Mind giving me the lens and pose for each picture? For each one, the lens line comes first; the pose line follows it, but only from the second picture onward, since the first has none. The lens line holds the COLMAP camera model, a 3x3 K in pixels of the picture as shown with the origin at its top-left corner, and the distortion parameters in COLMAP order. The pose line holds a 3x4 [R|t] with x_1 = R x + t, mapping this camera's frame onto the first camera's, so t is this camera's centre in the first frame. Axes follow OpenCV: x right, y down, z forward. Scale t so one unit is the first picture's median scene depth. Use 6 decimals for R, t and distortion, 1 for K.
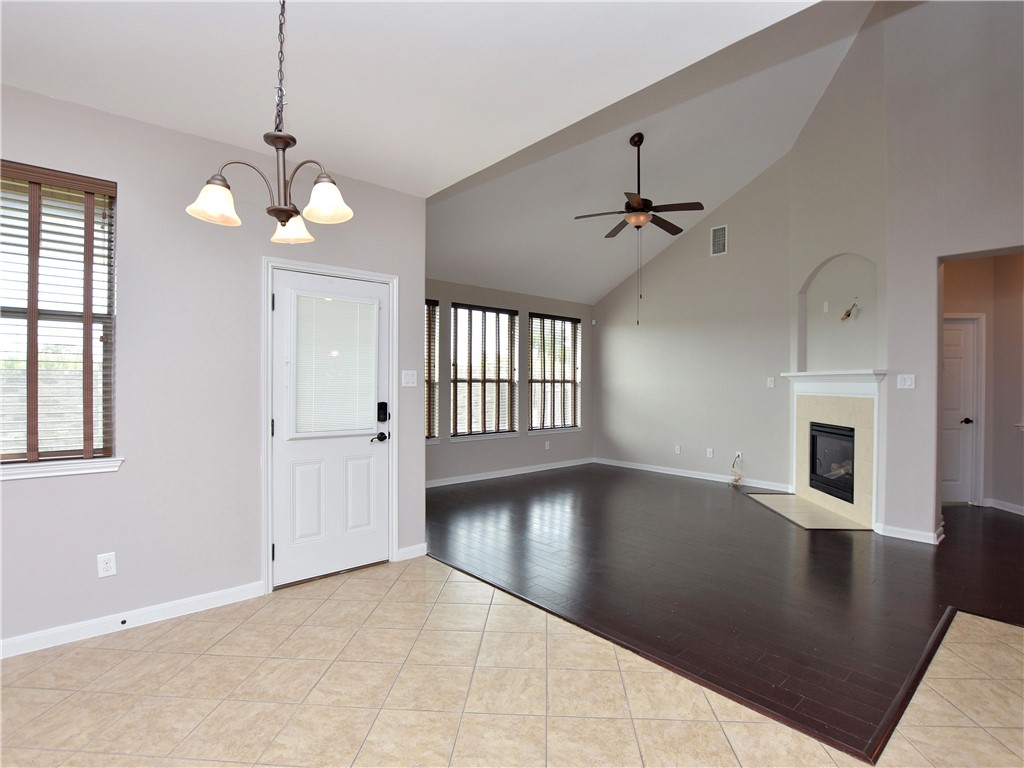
lens RADIAL K [[504.7, 0, 516.2], [0, 504.7, 385.6], [0, 0, 1]] dist [-0.031015, 0.002728]
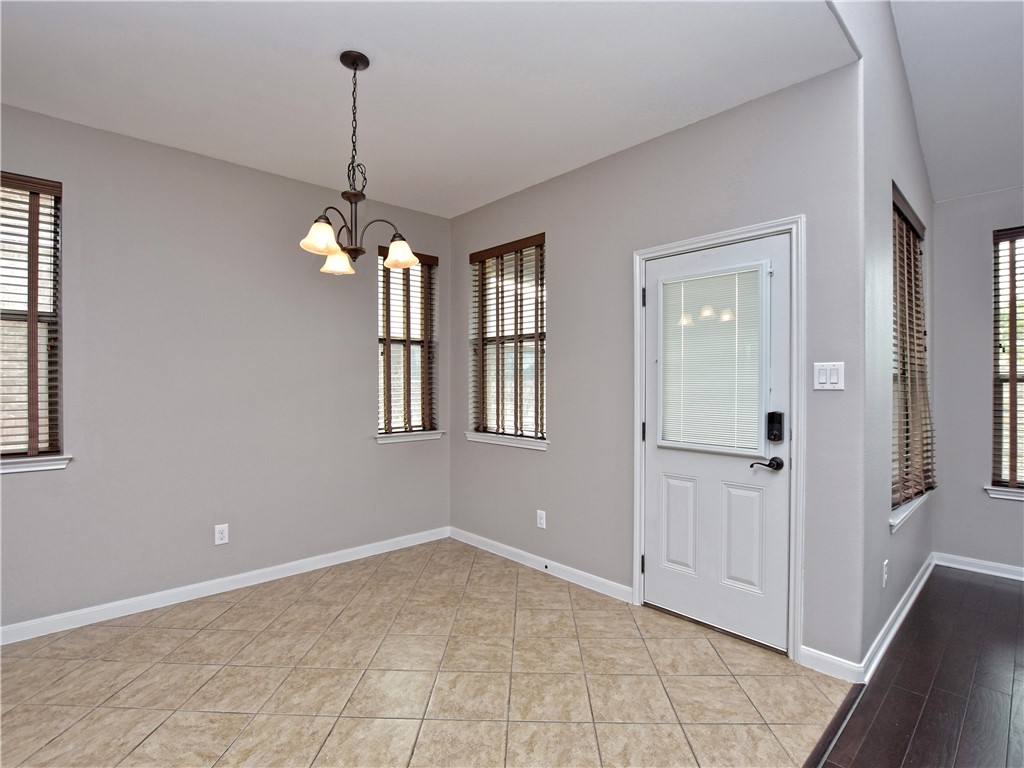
lens RADIAL K [[504.7, 0, 516.1], [0, 504.7, 390.6], [0, 0, 1]] dist [-0.031015, 0.002728]
pose [[0.032134, 0.011250, -0.999420, 0.503607], [-0.001458, 0.999936, 0.011209, -0.003500], [0.999483, 0.001097, 0.032148, 0.827595]]
